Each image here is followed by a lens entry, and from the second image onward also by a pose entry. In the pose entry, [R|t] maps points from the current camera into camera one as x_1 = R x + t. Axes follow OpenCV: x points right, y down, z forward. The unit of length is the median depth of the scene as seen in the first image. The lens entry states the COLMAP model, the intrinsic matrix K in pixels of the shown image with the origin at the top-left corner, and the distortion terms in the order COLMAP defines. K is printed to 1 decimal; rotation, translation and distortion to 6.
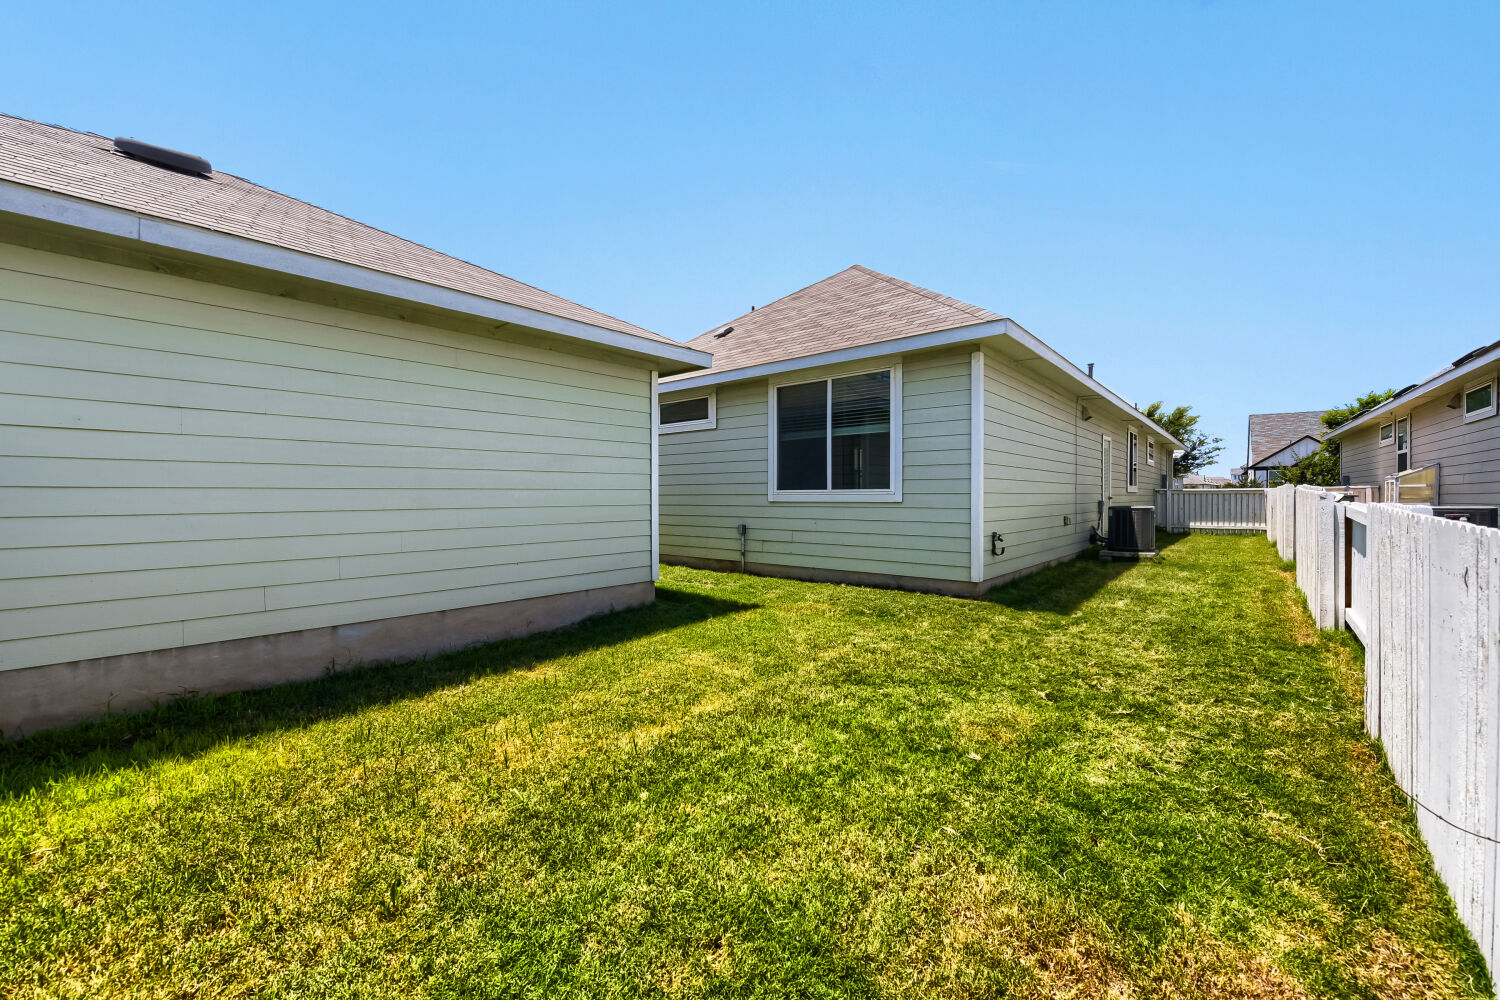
lens RADIAL K [[603.8, 0, 752.0], [0, 603.8, 495.4], [0, 0, 1]] dist [-0.021955, 0.000510]
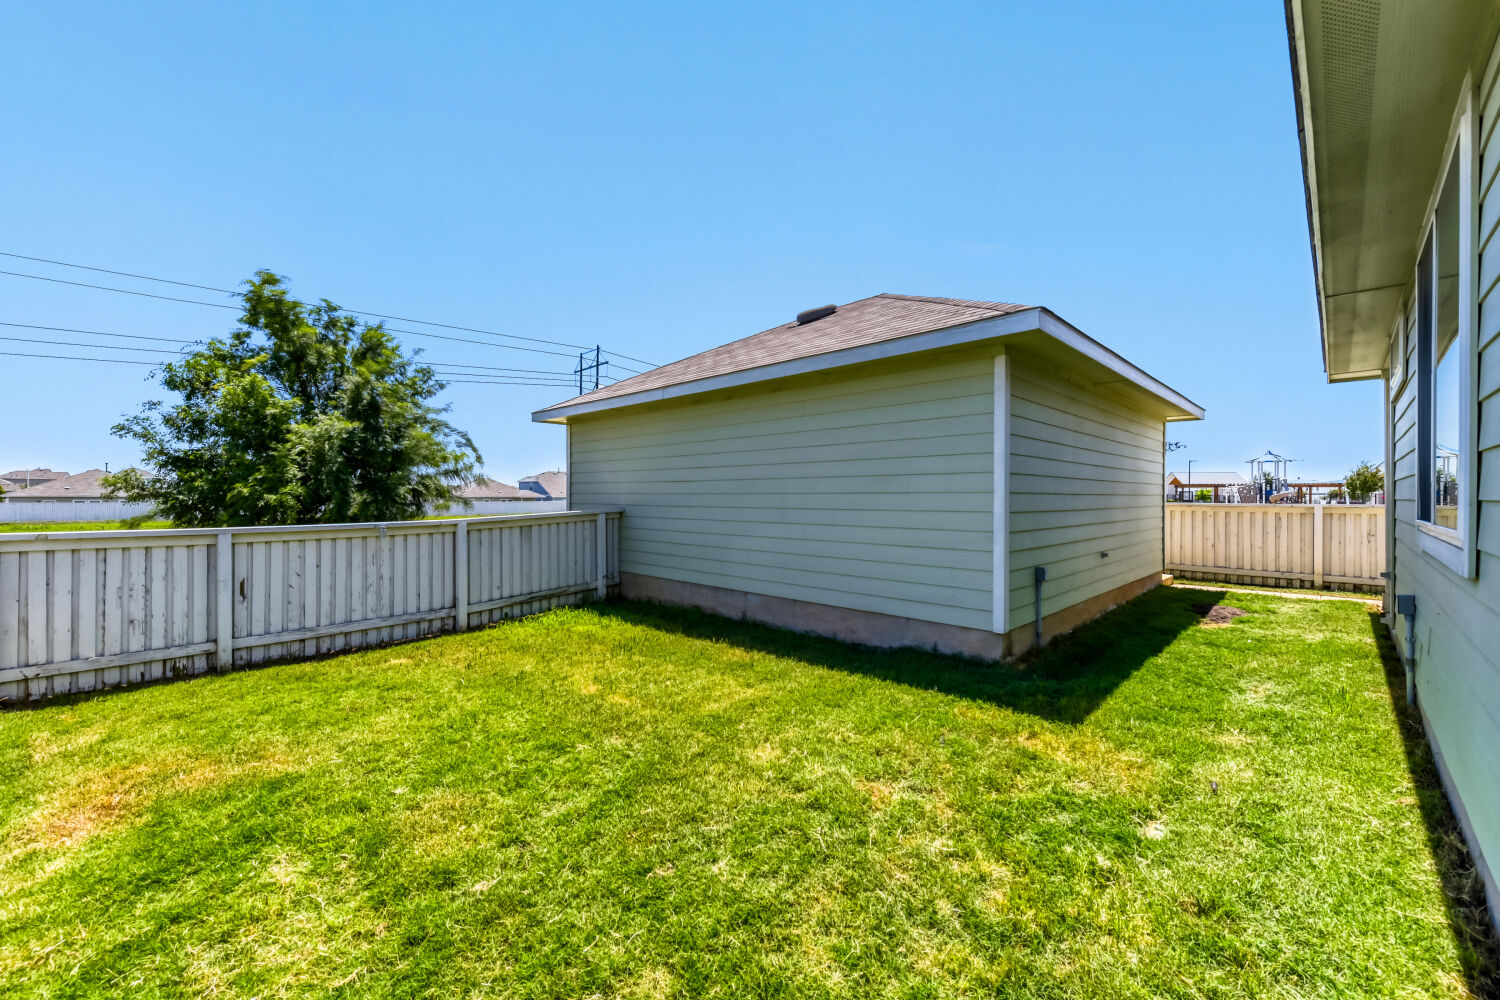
lens RADIAL K [[589.1, 0, 752.5], [0, 589.1, 495.2], [0, 0, 1]] dist [-0.000266, -0.000010]
pose [[-0.091984, 0.000265, -0.995760, 0.815682], [-0.004217, 0.999991, 0.000656, -0.042343], [0.995752, 0.004259, -0.091982, 1.048751]]
